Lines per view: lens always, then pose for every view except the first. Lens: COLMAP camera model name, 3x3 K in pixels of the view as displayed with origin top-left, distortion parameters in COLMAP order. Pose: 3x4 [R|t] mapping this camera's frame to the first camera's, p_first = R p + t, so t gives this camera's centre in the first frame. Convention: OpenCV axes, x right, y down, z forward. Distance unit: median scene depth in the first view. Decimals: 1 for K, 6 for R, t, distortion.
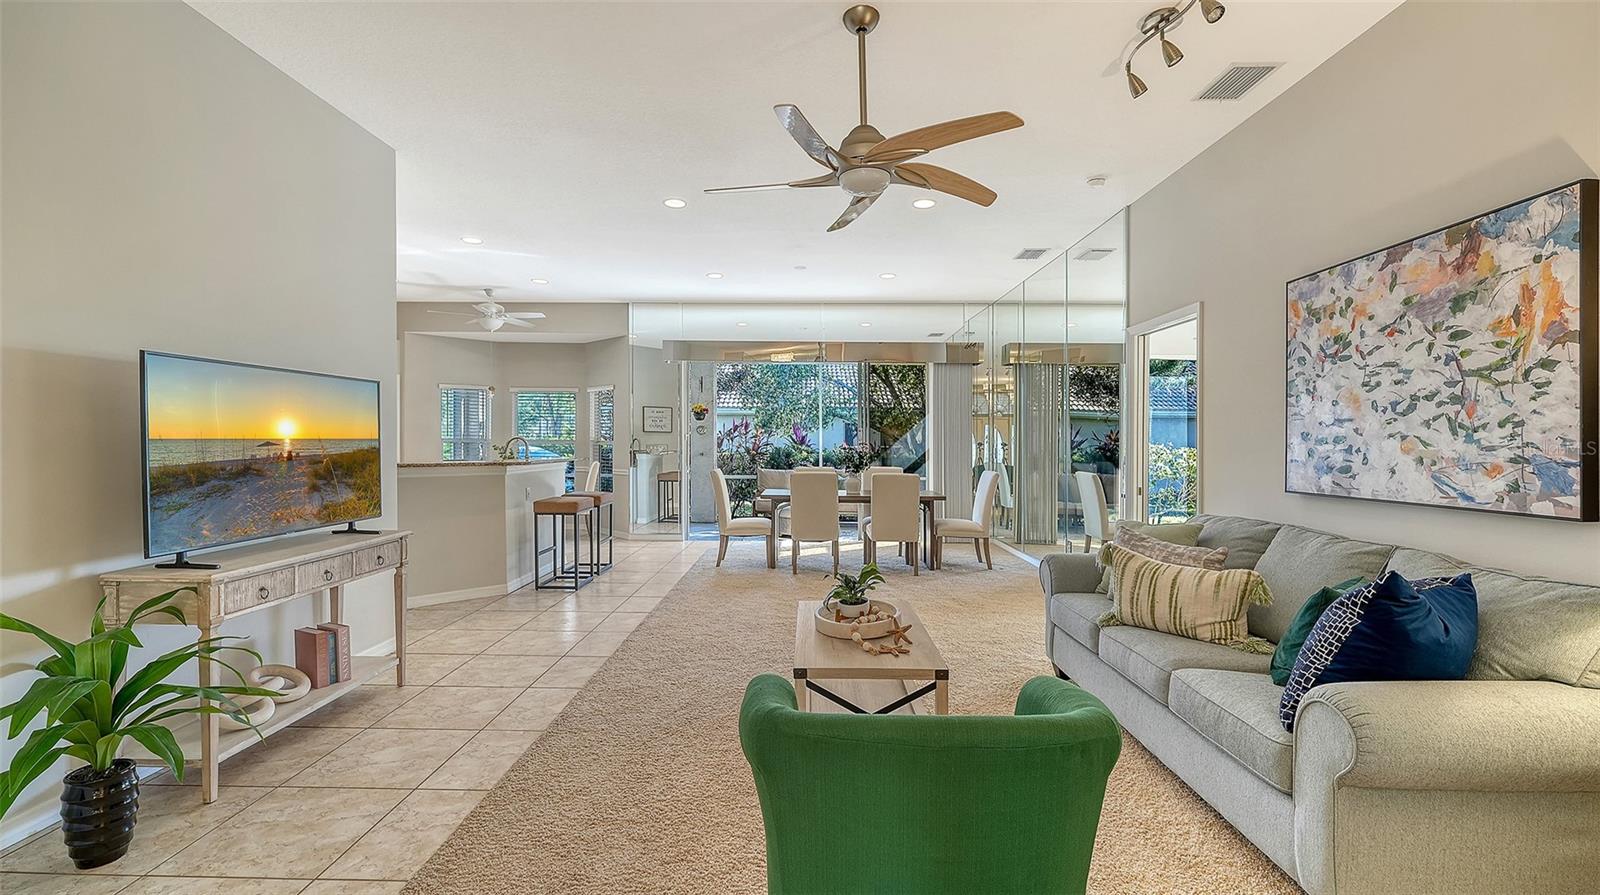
lens RADIAL K [[702.0, 0, 796.7], [0, 702.0, 447.4], [0, 0, 1]] dist [-0.017667, -0.000563]
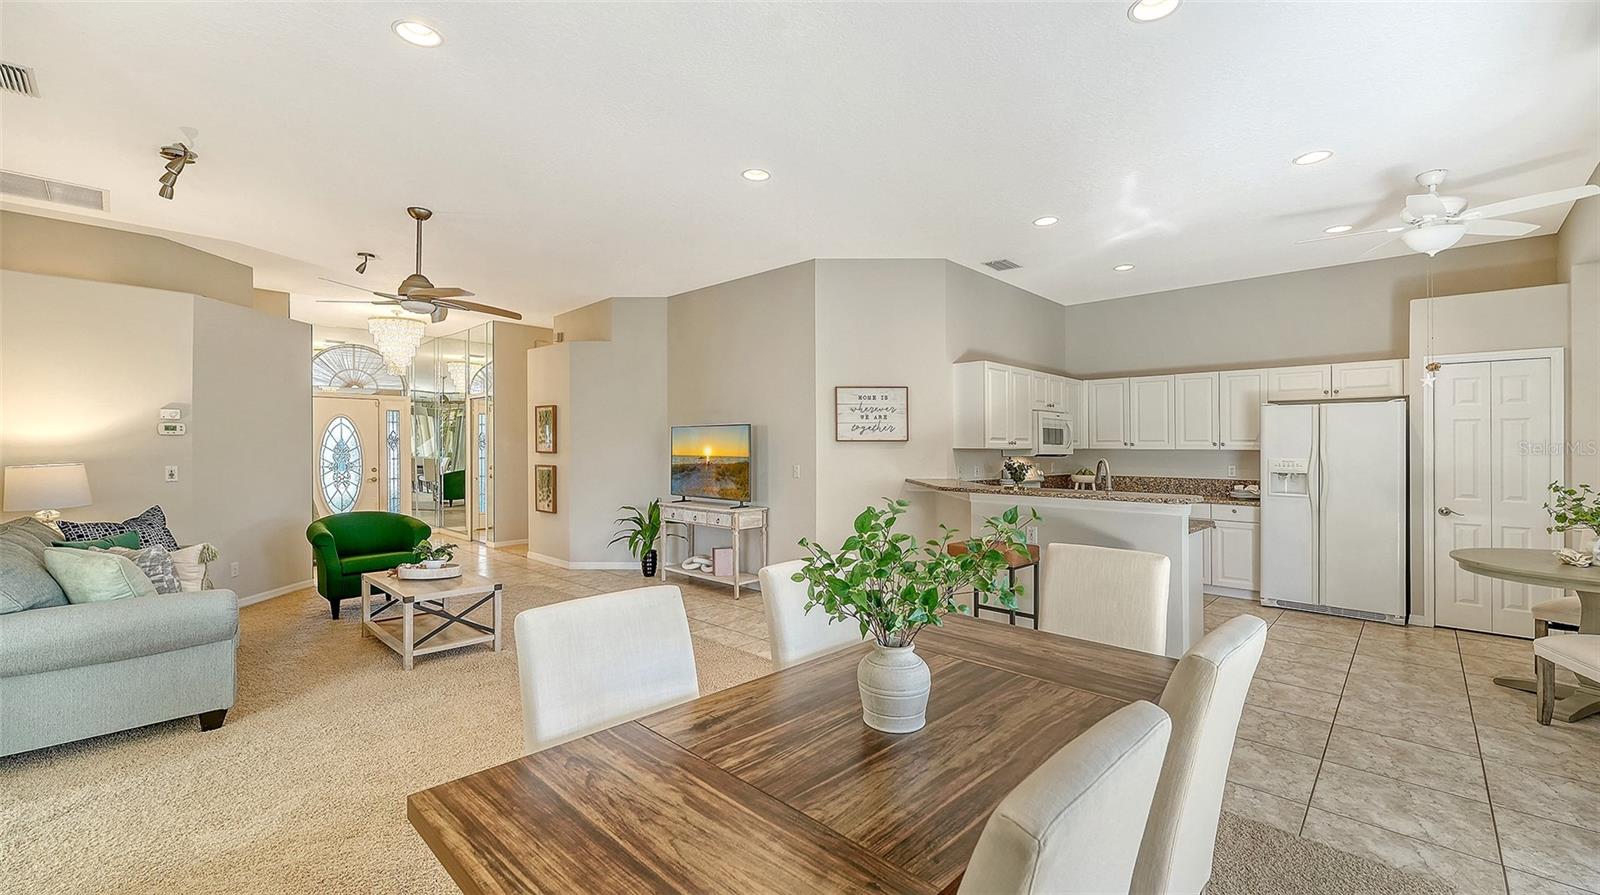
lens RADIAL K [[645.3, 0, 802.4], [0, 645.3, 446.9], [0, 0, 1]] dist [-0.000015, -0.000078]
pose [[-0.680236, -0.011194, -0.732908, 0.623985], [-0.015455, 0.999880, -0.000926, -0.046149], [0.732830, 0.010697, -0.680328, 2.752681]]
